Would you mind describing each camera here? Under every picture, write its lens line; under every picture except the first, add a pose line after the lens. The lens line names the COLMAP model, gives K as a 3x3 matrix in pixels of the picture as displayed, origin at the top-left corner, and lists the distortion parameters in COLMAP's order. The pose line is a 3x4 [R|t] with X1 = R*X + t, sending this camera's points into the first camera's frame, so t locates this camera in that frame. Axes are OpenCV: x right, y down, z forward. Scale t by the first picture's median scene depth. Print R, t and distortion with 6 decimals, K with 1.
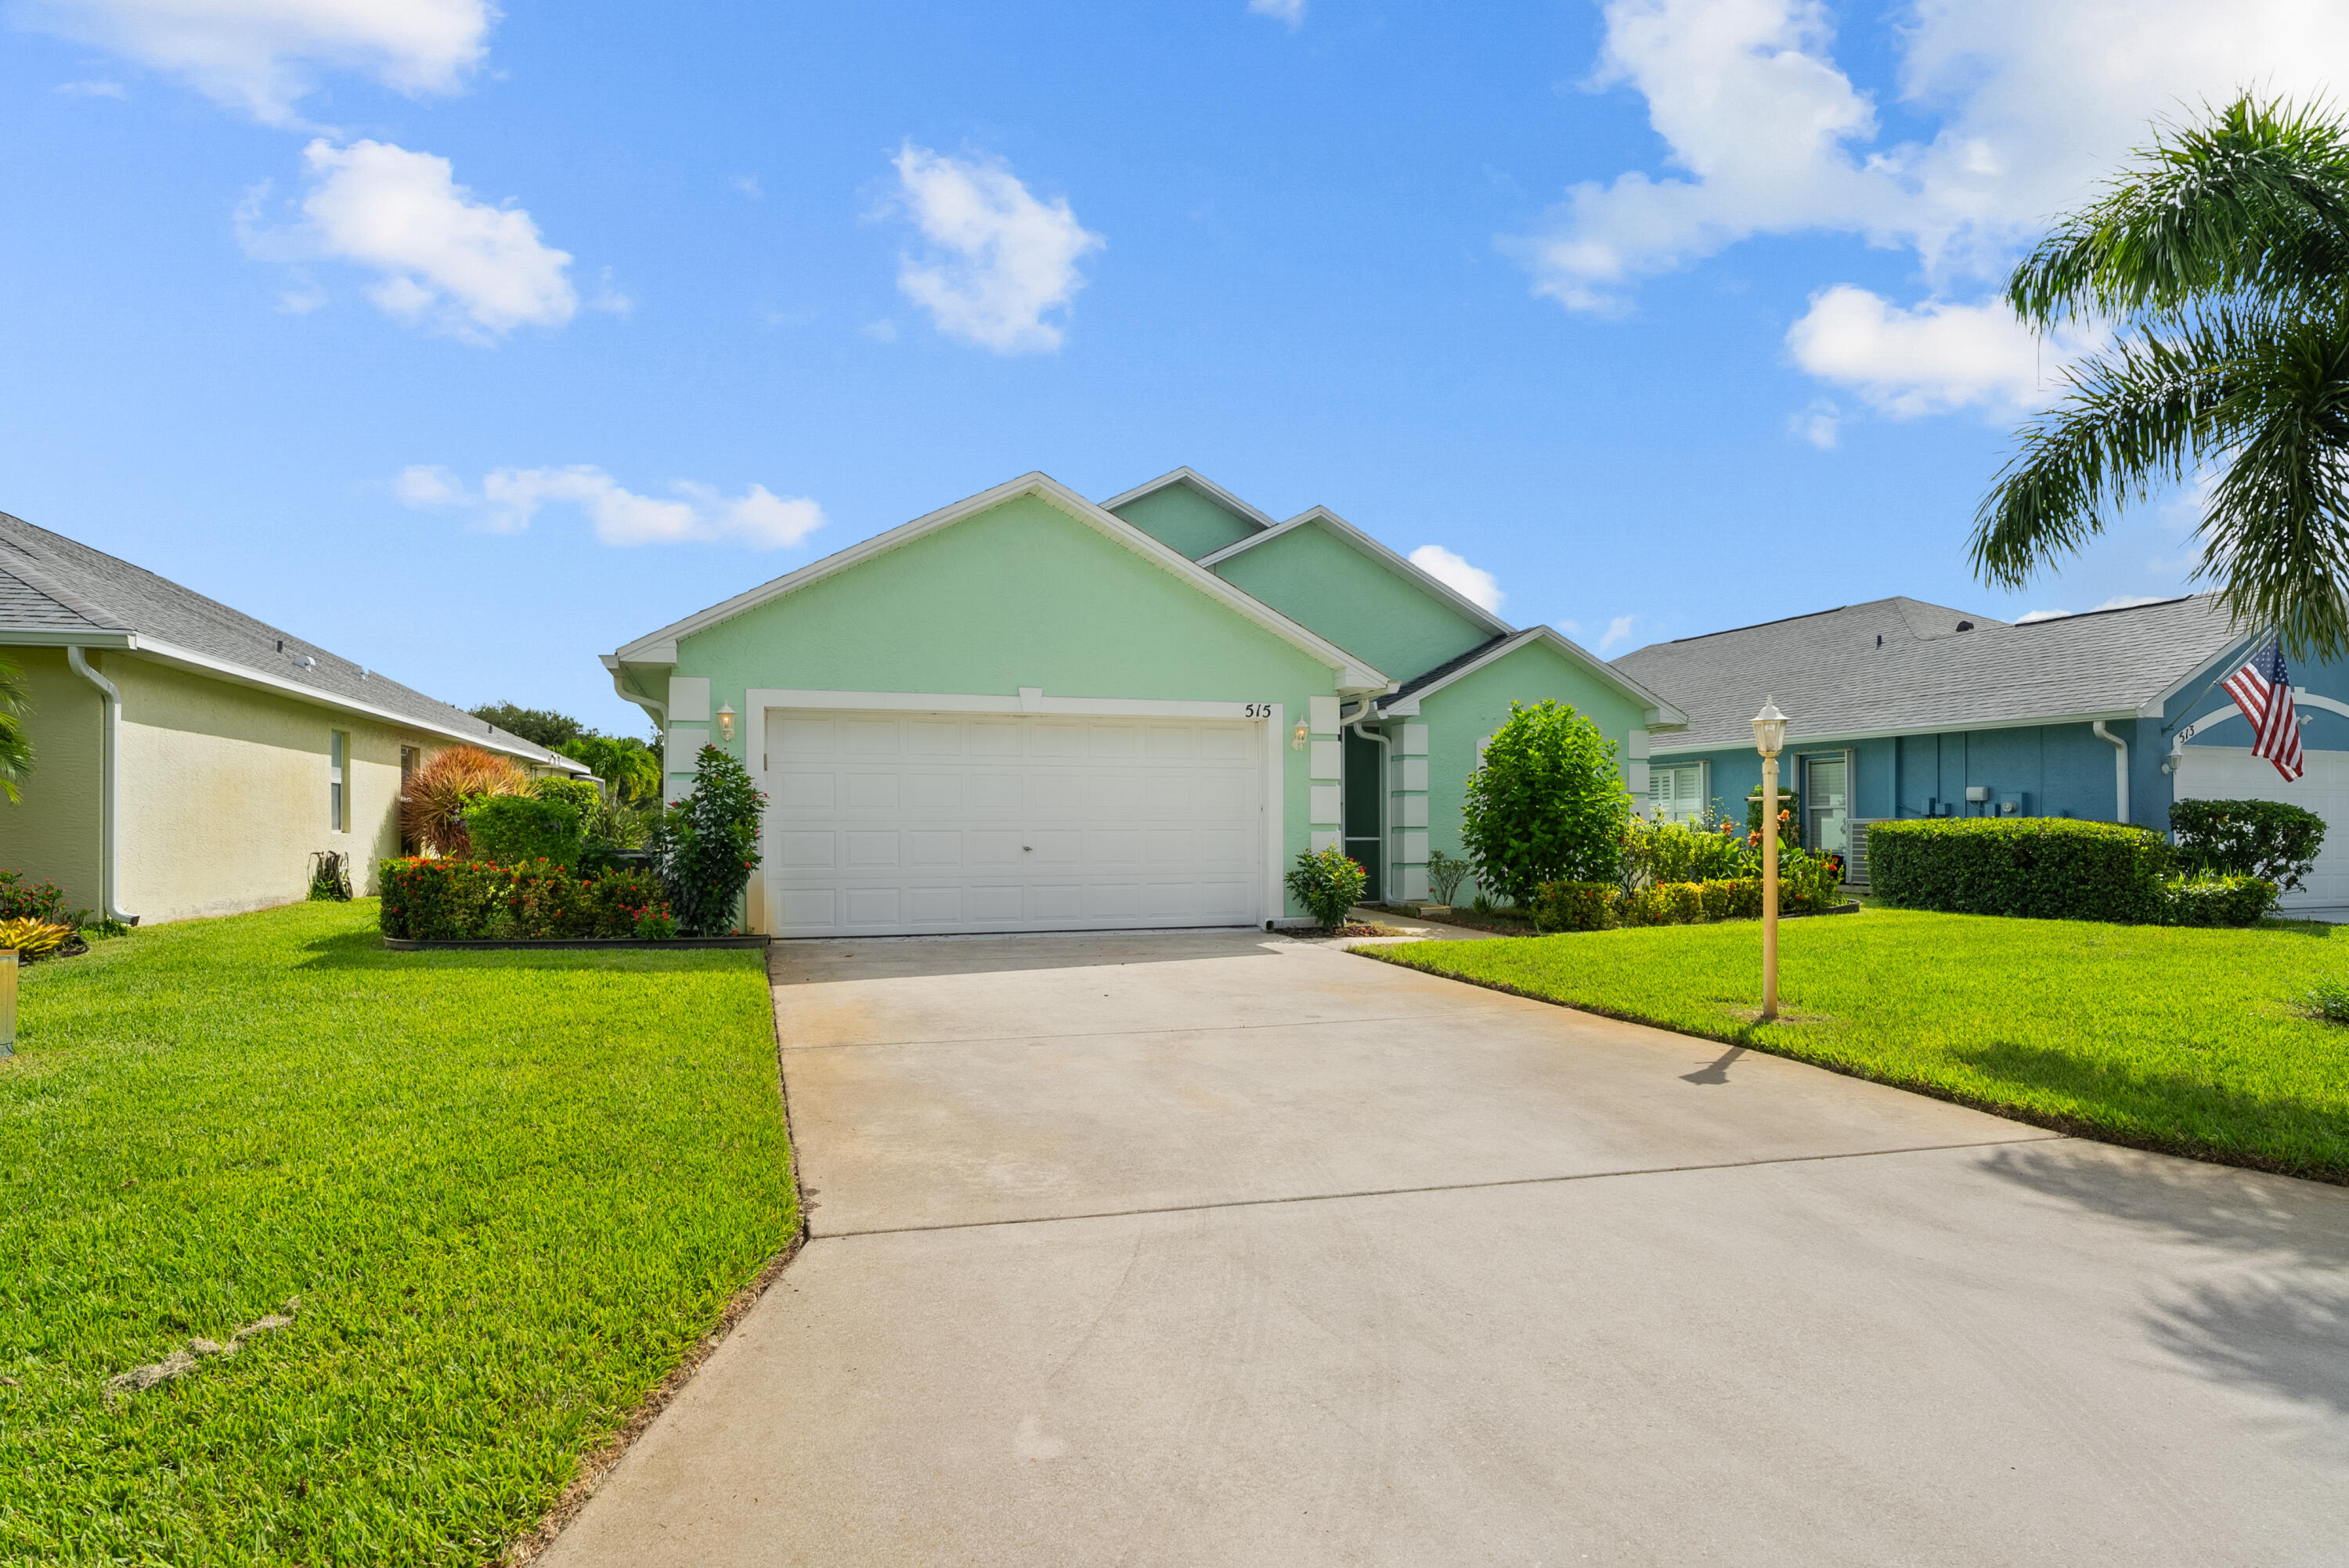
lens RADIAL K [[1250.0, 0, 1163.3], [0, 1250.0, 804.1], [0, 0, 1]] dist [-0.012857, 0.000109]
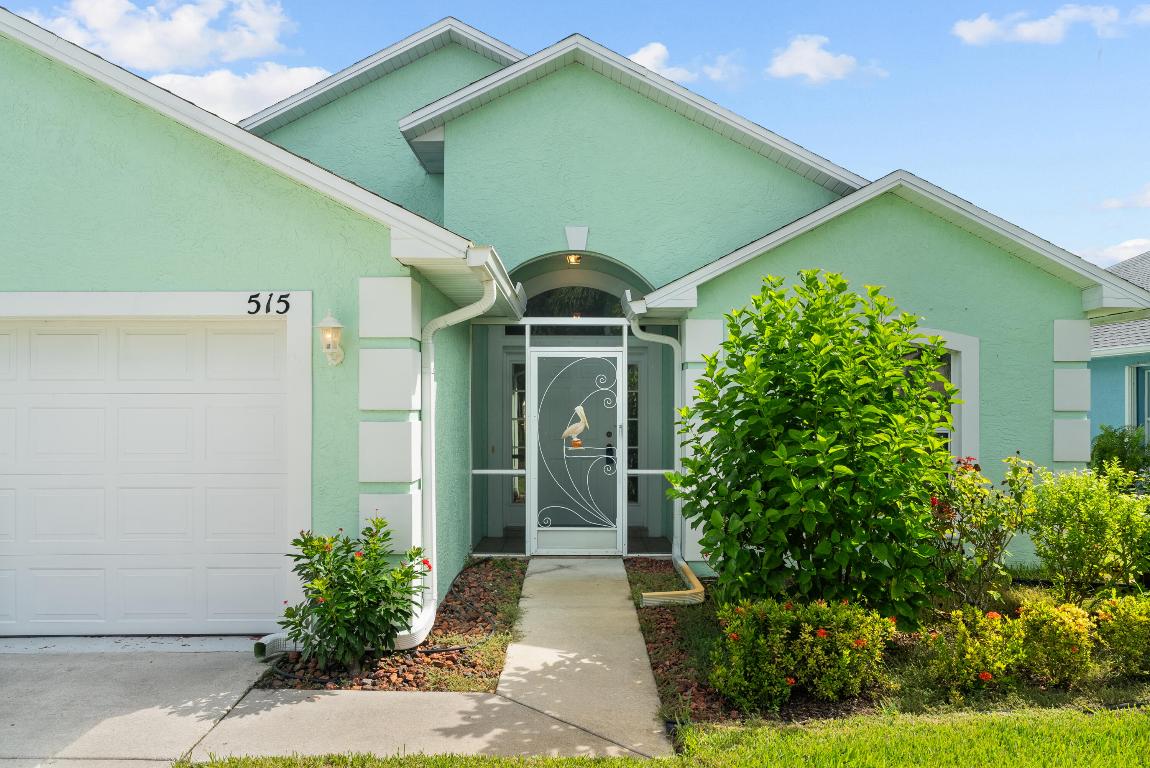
lens RADIAL K [[838.4, 0, 576.2], [0, 838.4, 381.5], [0, 0, 1]] dist [0.002471, 0.002763]
pose [[0.951889, -0.004842, -0.306404, 0.347860], [0.003514, 0.999982, -0.004887, -0.031838], [0.306422, 0.003575, 0.951889, 0.630036]]
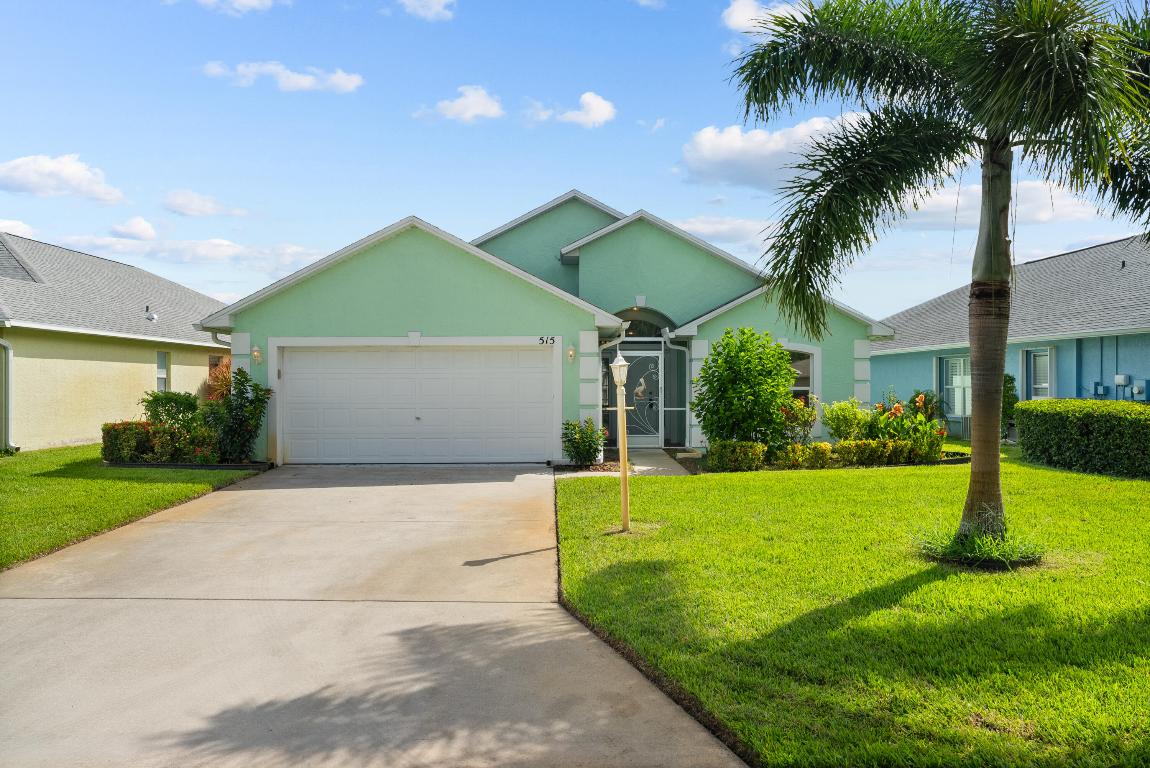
lens RADIAL K [[802.9, 0, 575.3], [0, 802.9, 380.3], [0, 0, 1]] dist [-0.001173, -0.002598]
pose [[0.958645, -0.001573, -0.284599, 0.426182], [0.006749, 0.999829, 0.017208, -0.037141], [0.284524, -0.018417, 0.958492, -0.067366]]
